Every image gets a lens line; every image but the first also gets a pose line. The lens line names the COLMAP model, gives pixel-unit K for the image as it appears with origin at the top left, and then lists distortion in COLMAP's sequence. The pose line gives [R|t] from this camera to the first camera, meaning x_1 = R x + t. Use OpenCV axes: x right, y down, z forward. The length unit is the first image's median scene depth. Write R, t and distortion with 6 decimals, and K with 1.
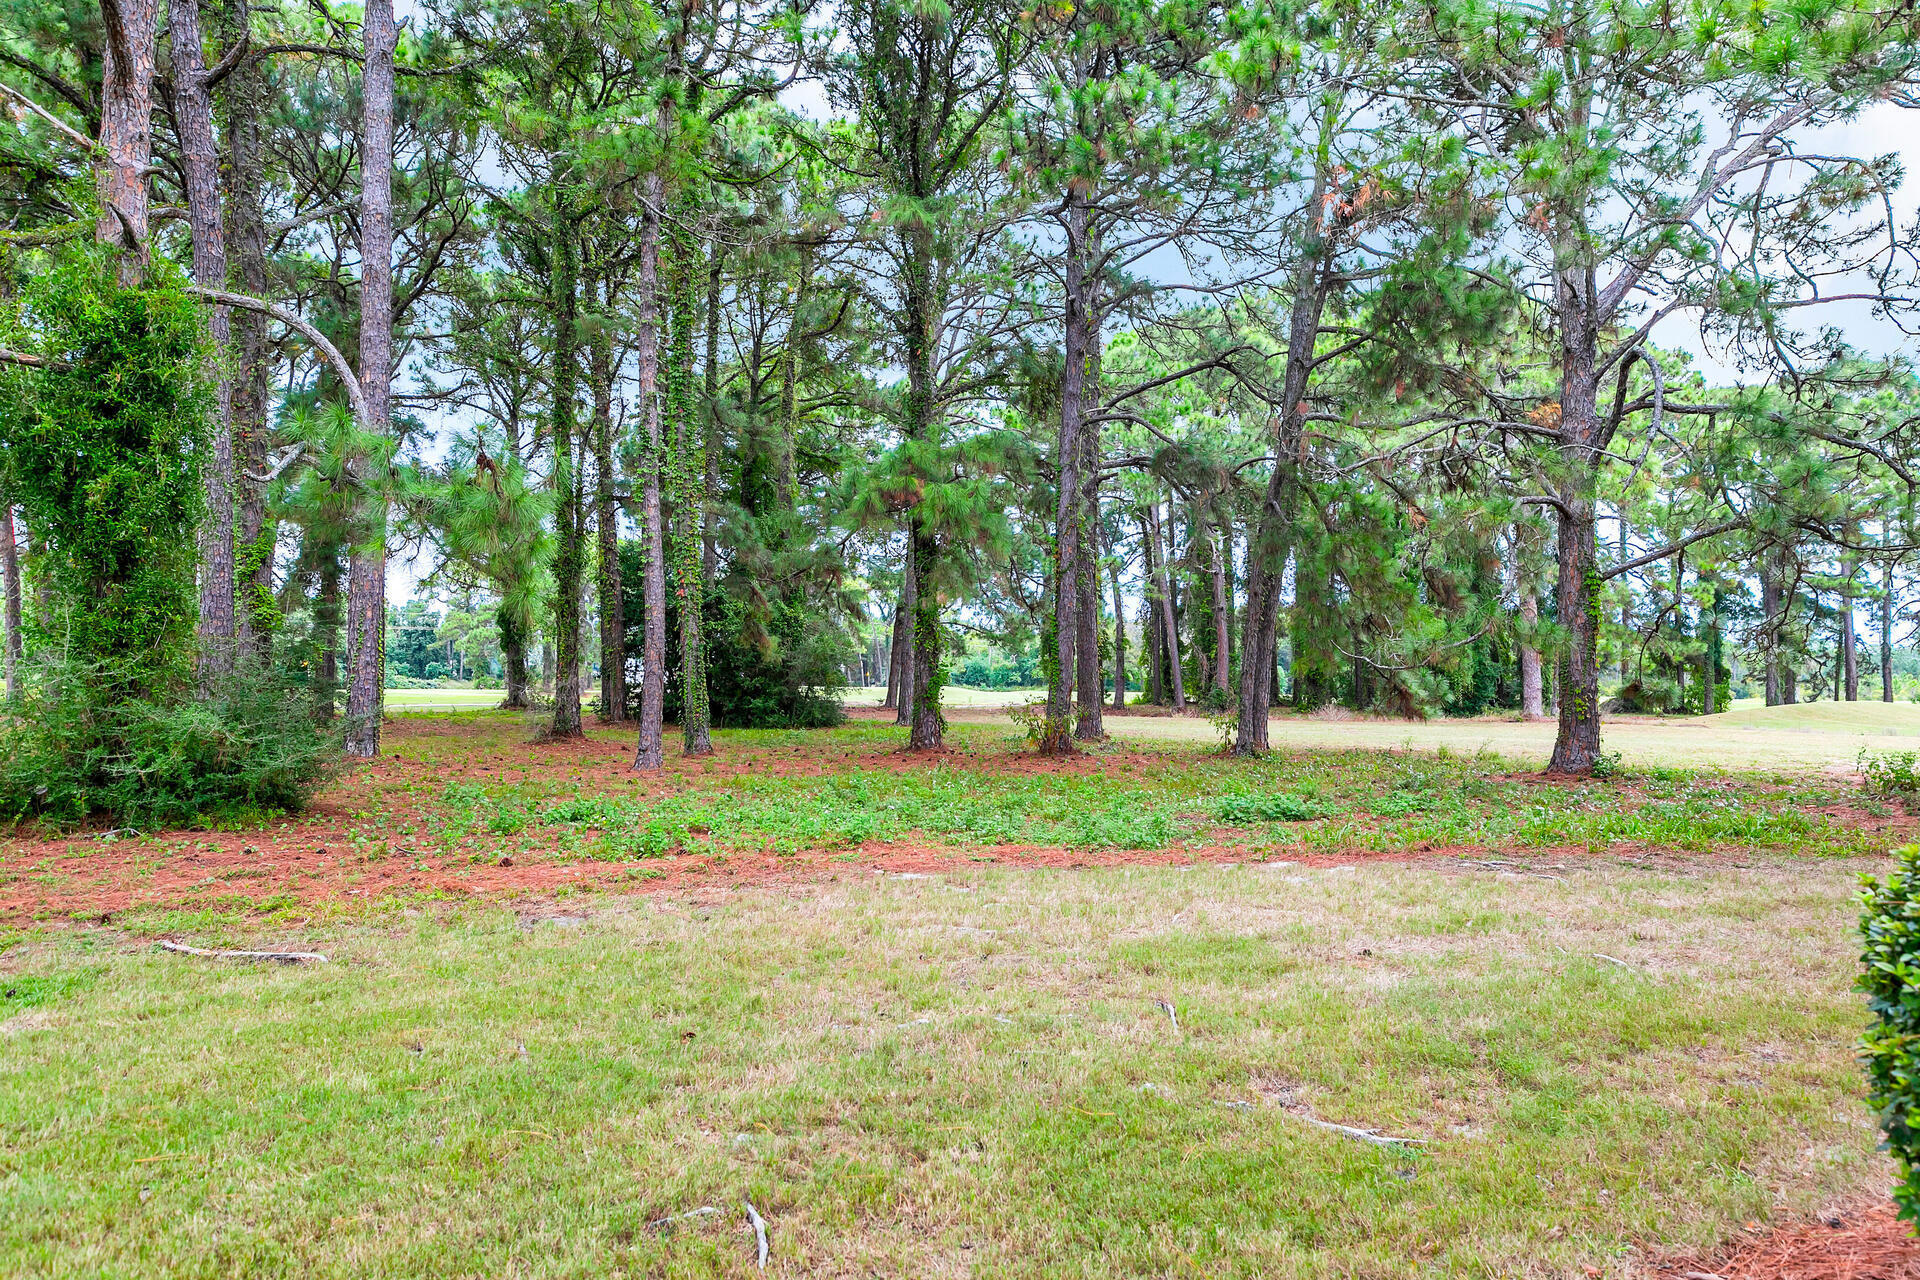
lens RADIAL K [[1216.1, 0, 949.3], [0, 1216.1, 633.2], [0, 0, 1]] dist [-0.003921, -0.003653]
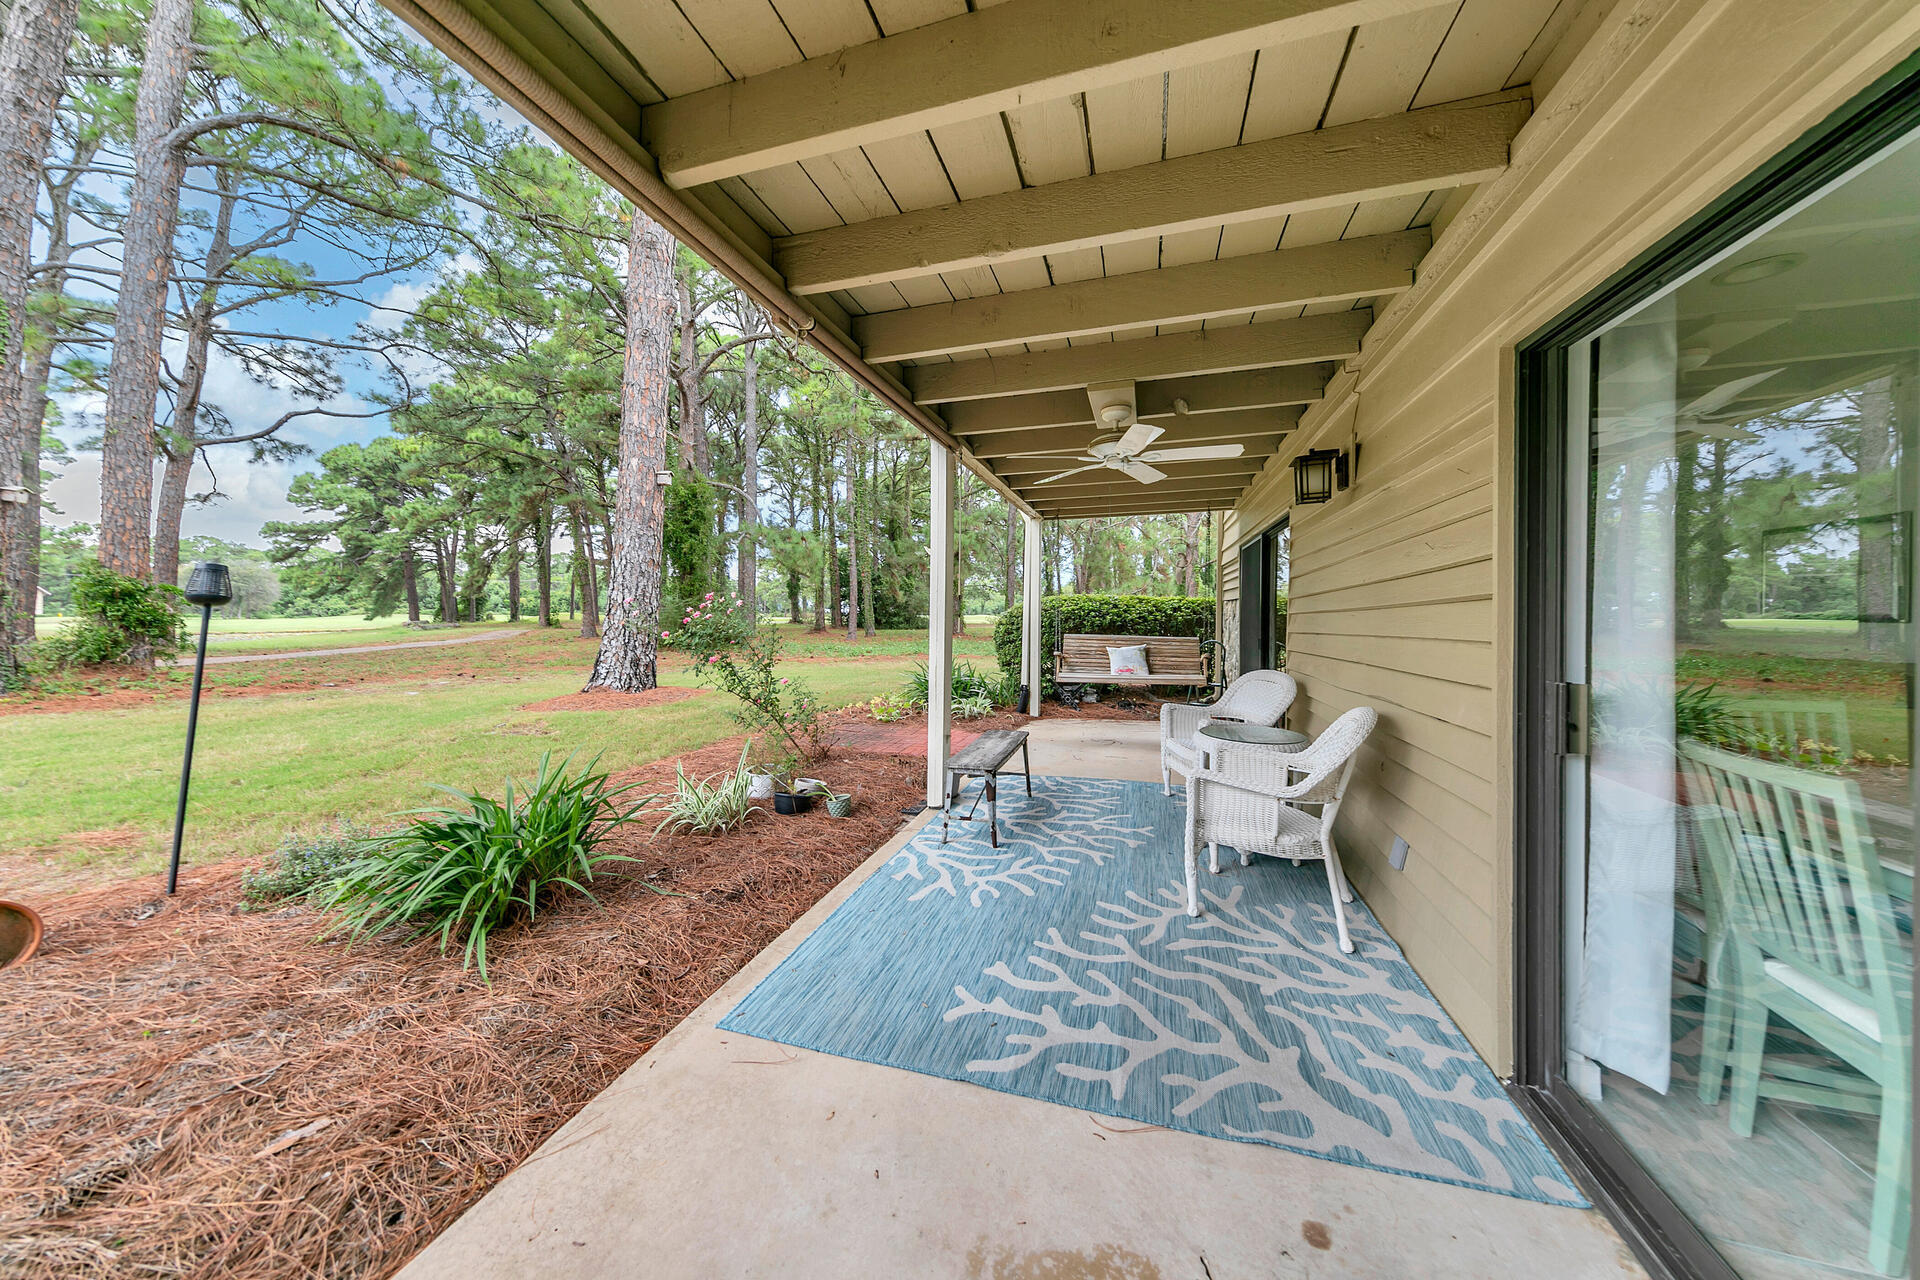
lens RADIAL K [[615.4, 0, 959.3], [0, 615.4, 620.7], [0, 0, 1]] dist [0.004162, -0.000074]
pose [[0.997780, -0.002645, -0.066540, 0.065761], [0.005893, 0.998798, 0.048667, 0.001987], [0.066332, -0.048951, 0.996596, -0.277879]]
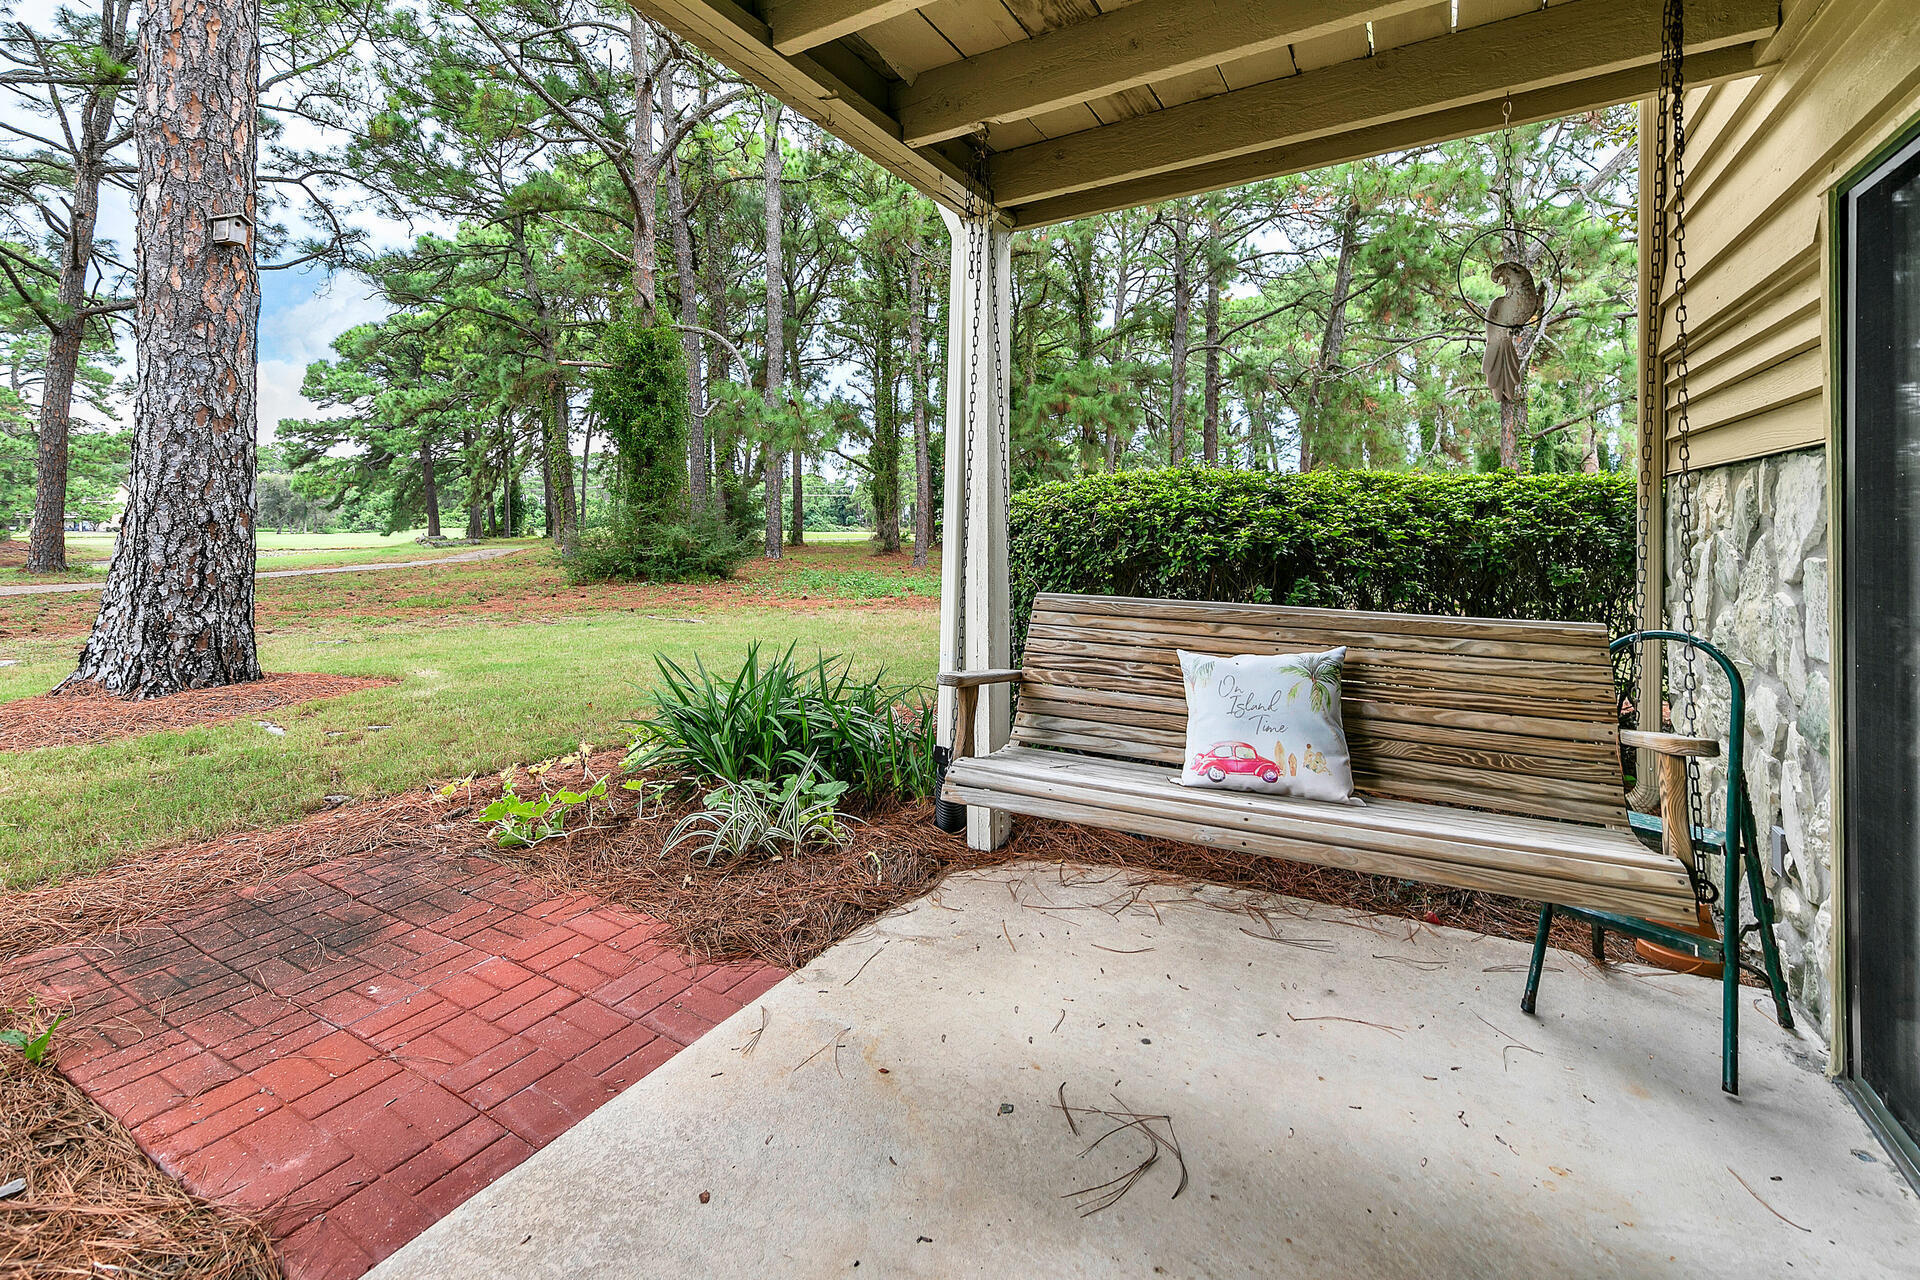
lens RADIAL K [[825.1, 0, 942.2], [0, 825.1, 523.8], [0, 0, 1]] dist [0.004498, -0.000262]
pose [[0.954045, -0.005590, -0.299611, 0.112674], [0.015450, 0.999414, 0.030549, 0.009460], [0.299264, -0.033774, 0.953572, -0.106663]]
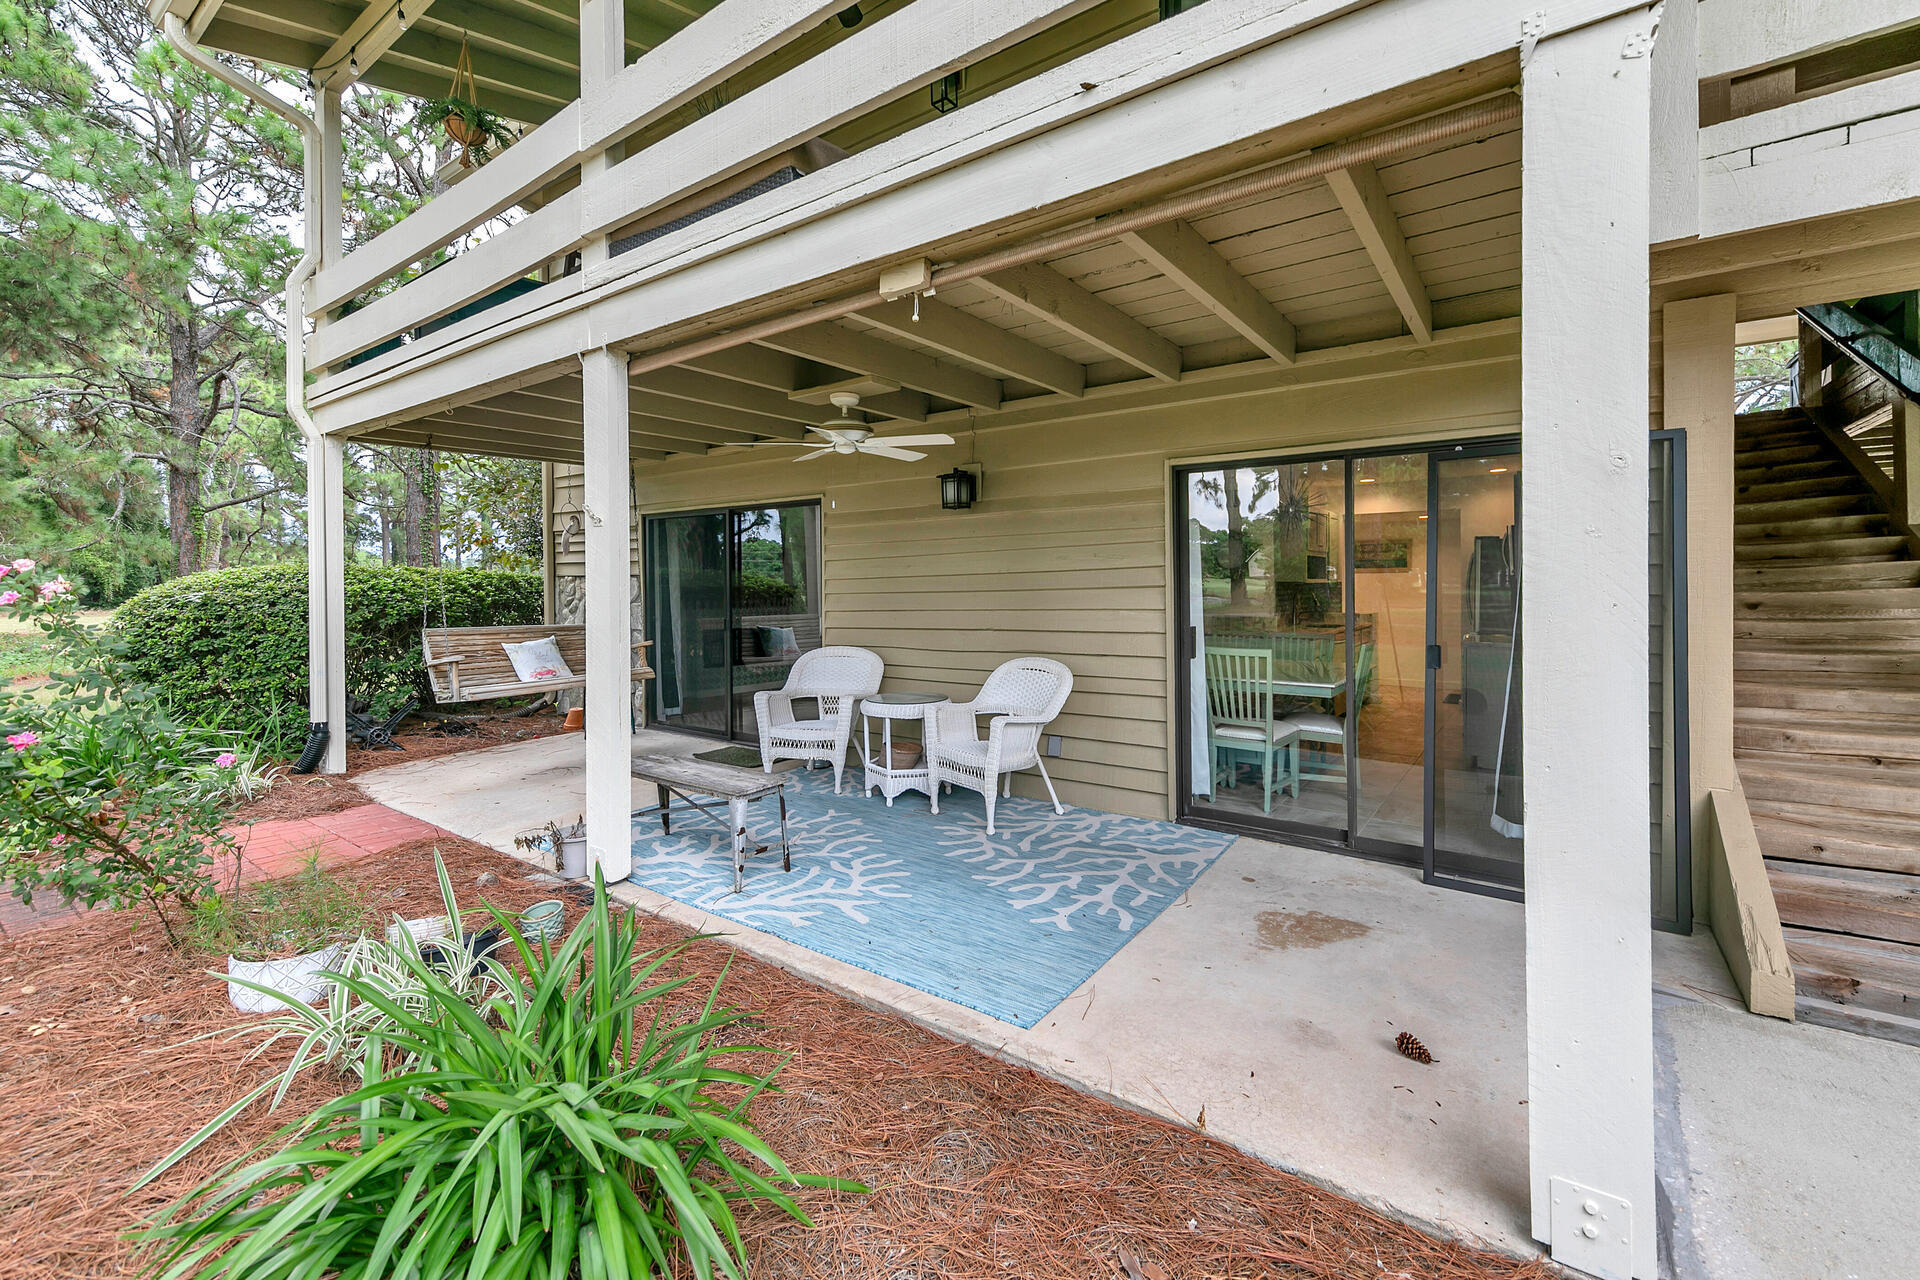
lens RADIAL K [[825.1, 0, 983.0], [0, 825.1, 587.7], [0, 0, 1]] dist [0.004498, -0.000262]
pose [[0.370099, -0.018725, 0.928803, -0.061910], [-0.023820, 0.999277, 0.029637, -0.001034], [-0.928687, -0.033093, 0.369386, -0.237369]]
